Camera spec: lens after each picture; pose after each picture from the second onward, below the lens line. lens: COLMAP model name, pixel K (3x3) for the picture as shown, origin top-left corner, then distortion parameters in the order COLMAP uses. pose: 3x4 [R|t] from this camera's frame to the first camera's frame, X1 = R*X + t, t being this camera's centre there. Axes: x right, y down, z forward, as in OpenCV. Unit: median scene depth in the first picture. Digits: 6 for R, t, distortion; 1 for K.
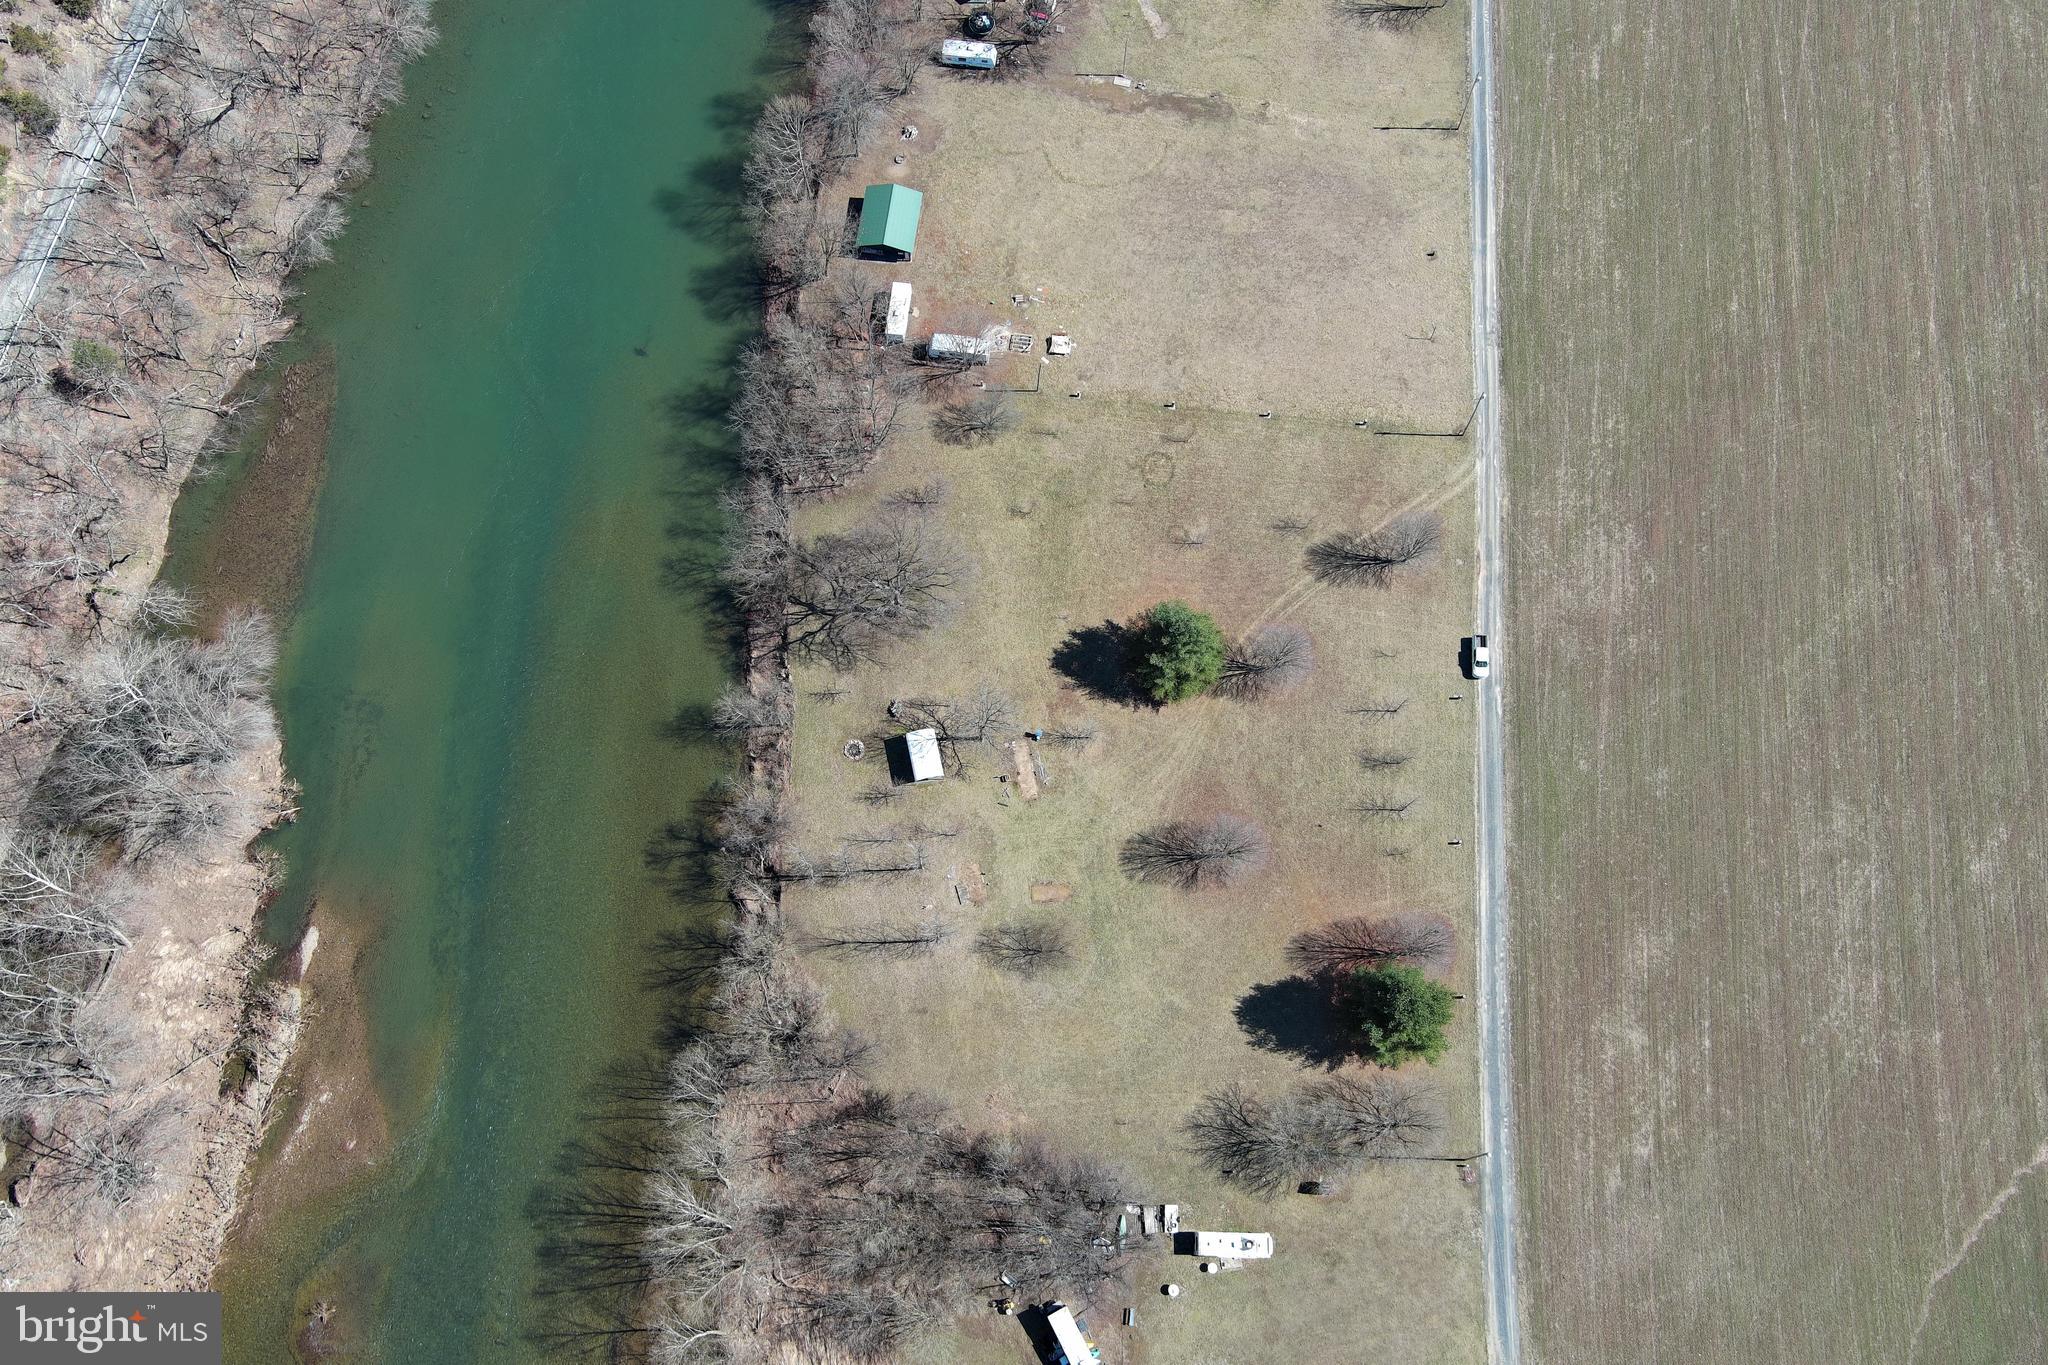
lens RADIAL K [[1577.1, 0, 1021.0], [0, 1577.1, 686.8], [0, 0, 1]] dist [0.030203, -0.036705]
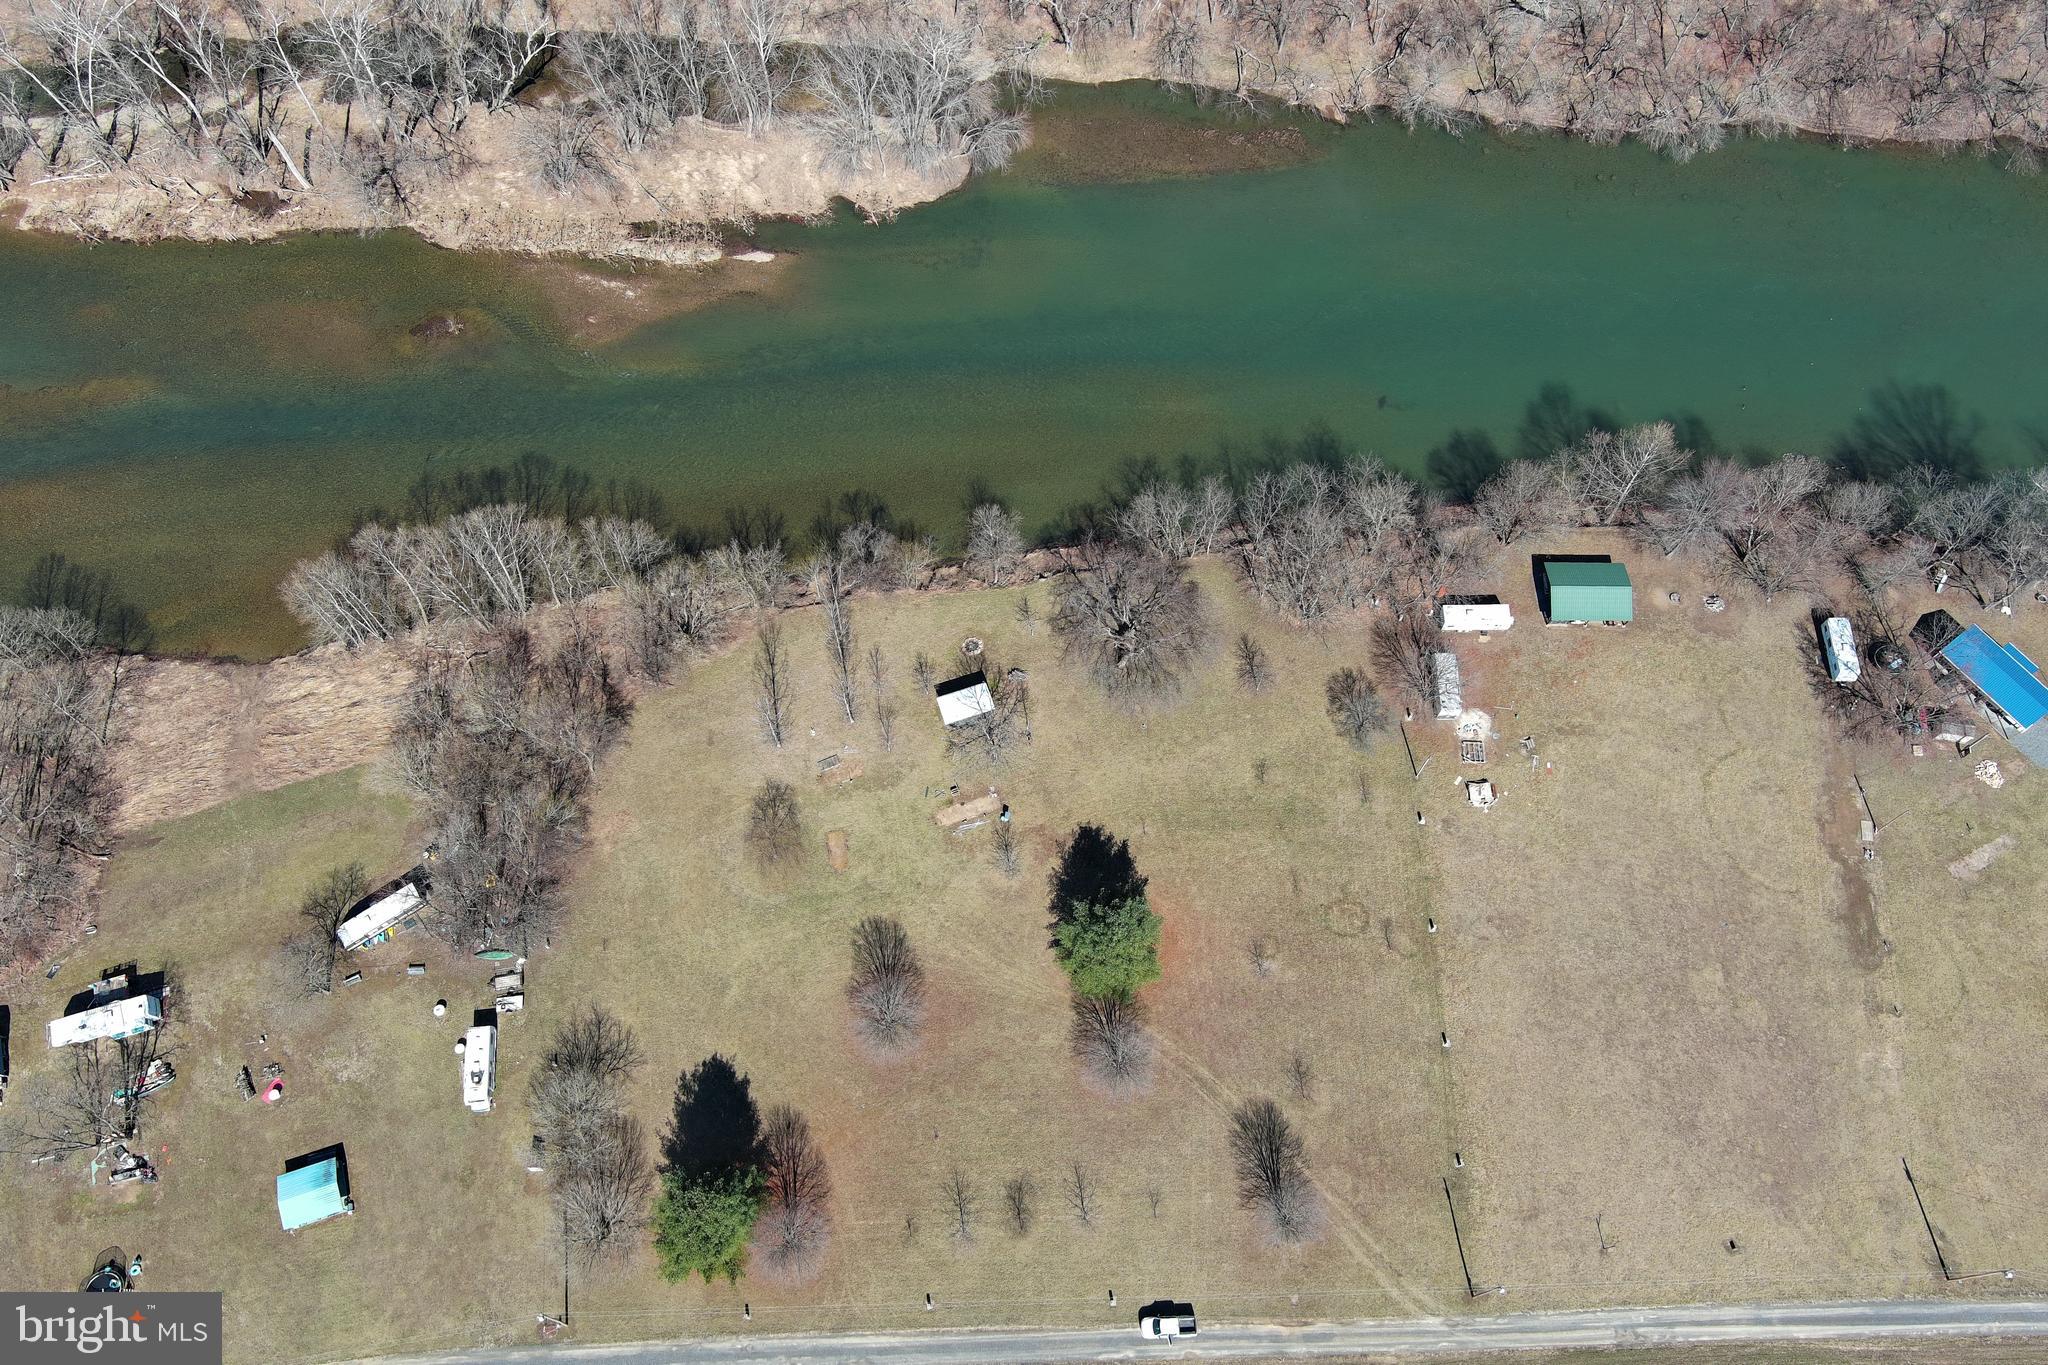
lens RADIAL K [[1582.0, 0, 1021.0], [0, 1582.0, 690.2], [0, 0, 1]] dist [0.019054, -0.009420]
pose [[0.112007, 0.904022, -0.412553, 0.325475], [-0.941252, 0.229623, 0.247623, -0.224282], [0.318588, 0.360581, 0.876632, 0.156108]]
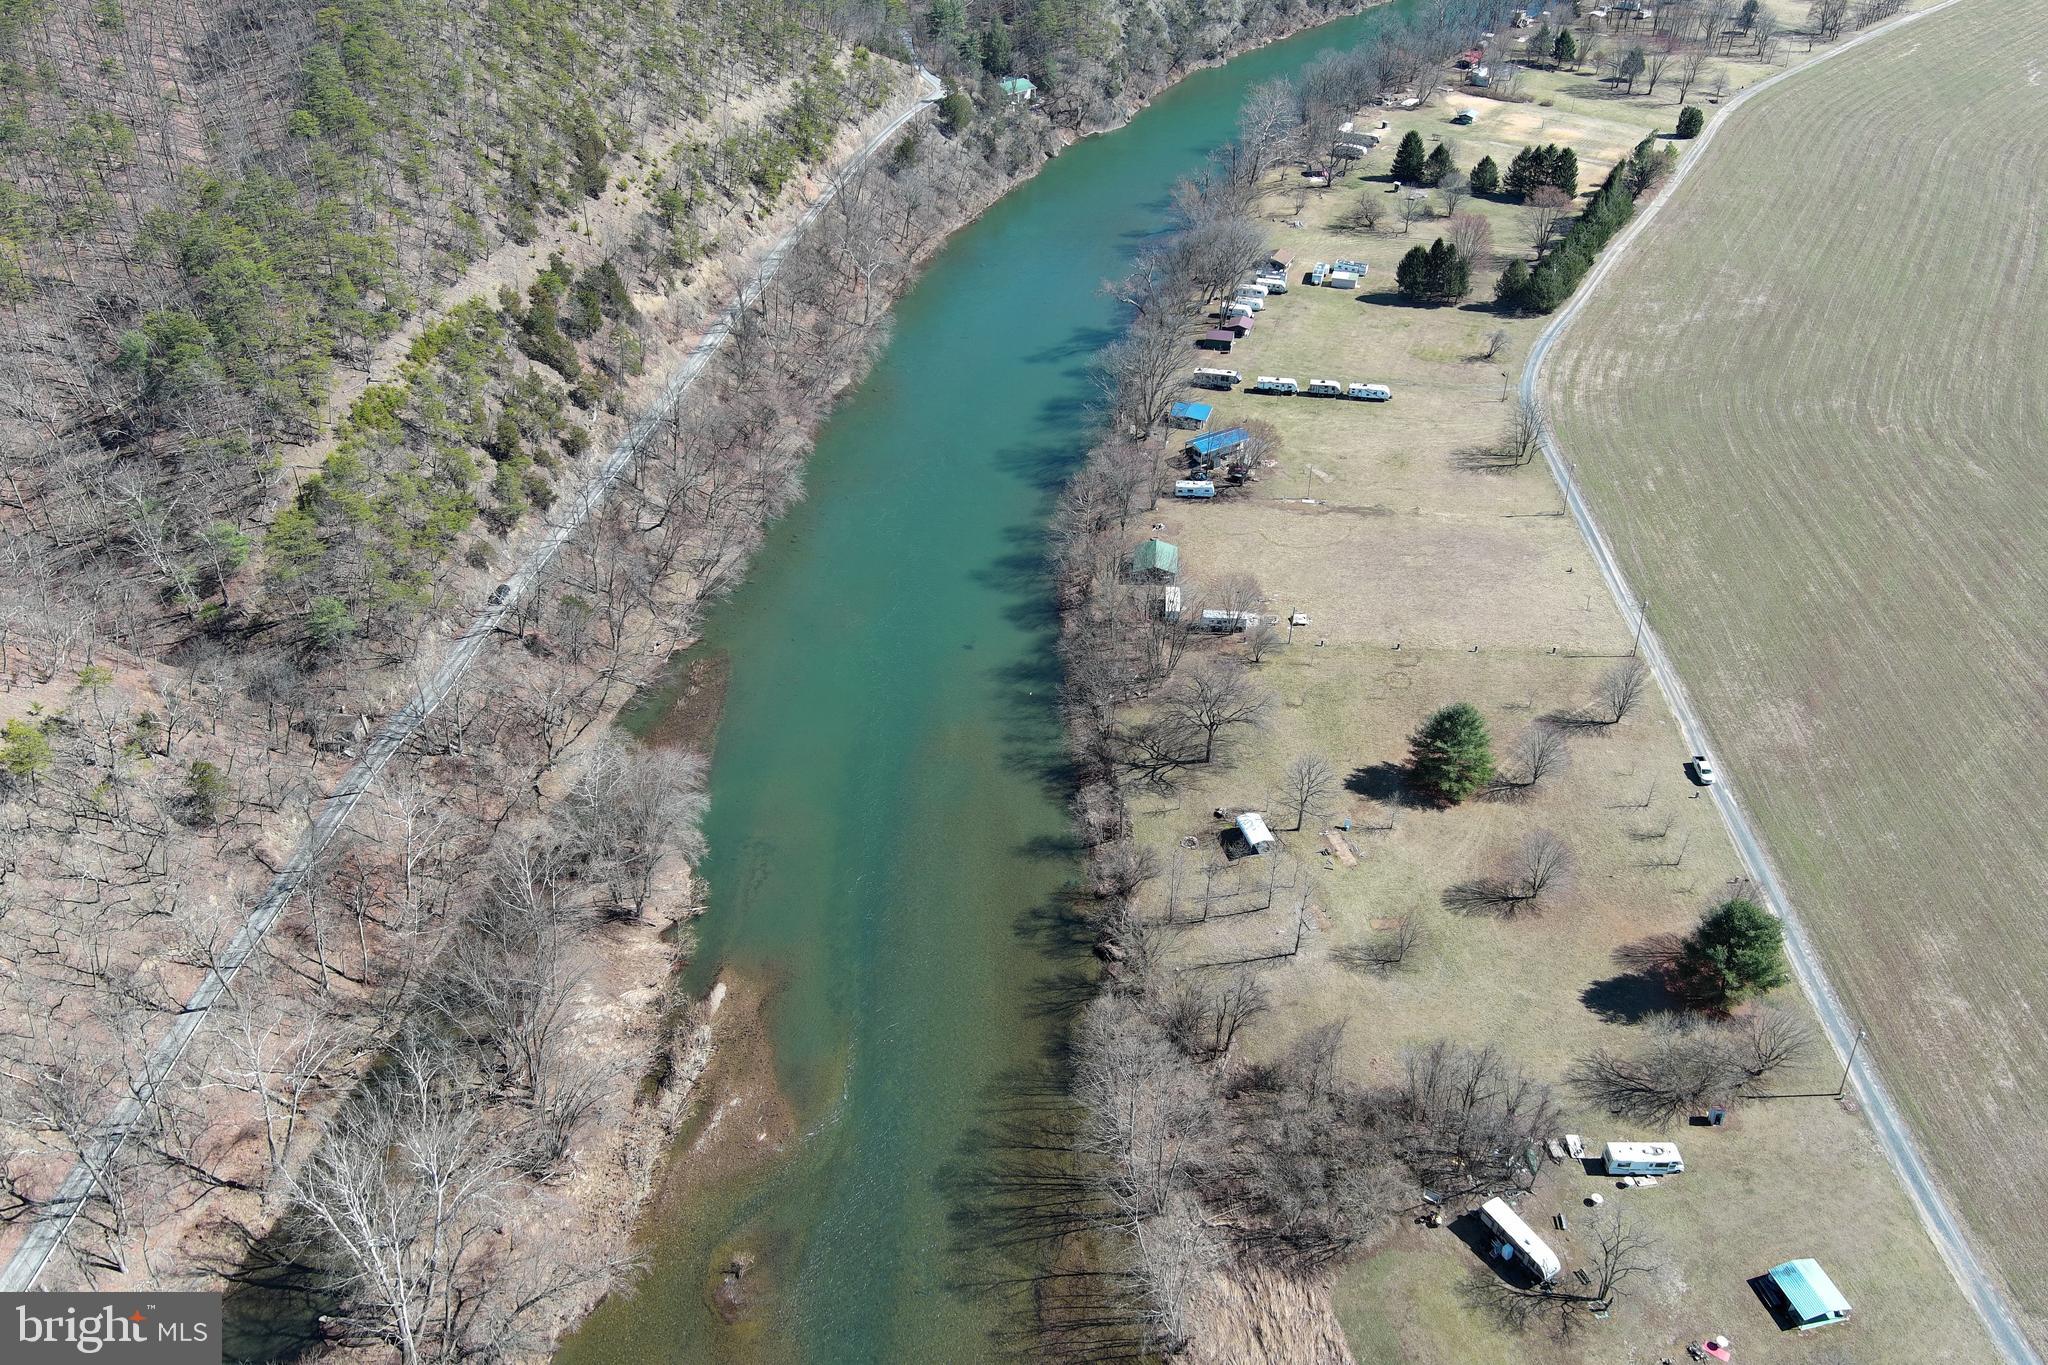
lens RADIAL K [[1580.1, 0, 1023.8], [0, 1580.1, 682.7], [0, 0, 1]] dist [0.031128, -0.033008]
pose [[0.999251, -0.033744, 0.018942, -0.244121], [0.038385, 0.802295, -0.595692, 0.627409], [0.004904, 0.595973, 0.802989, -0.002213]]
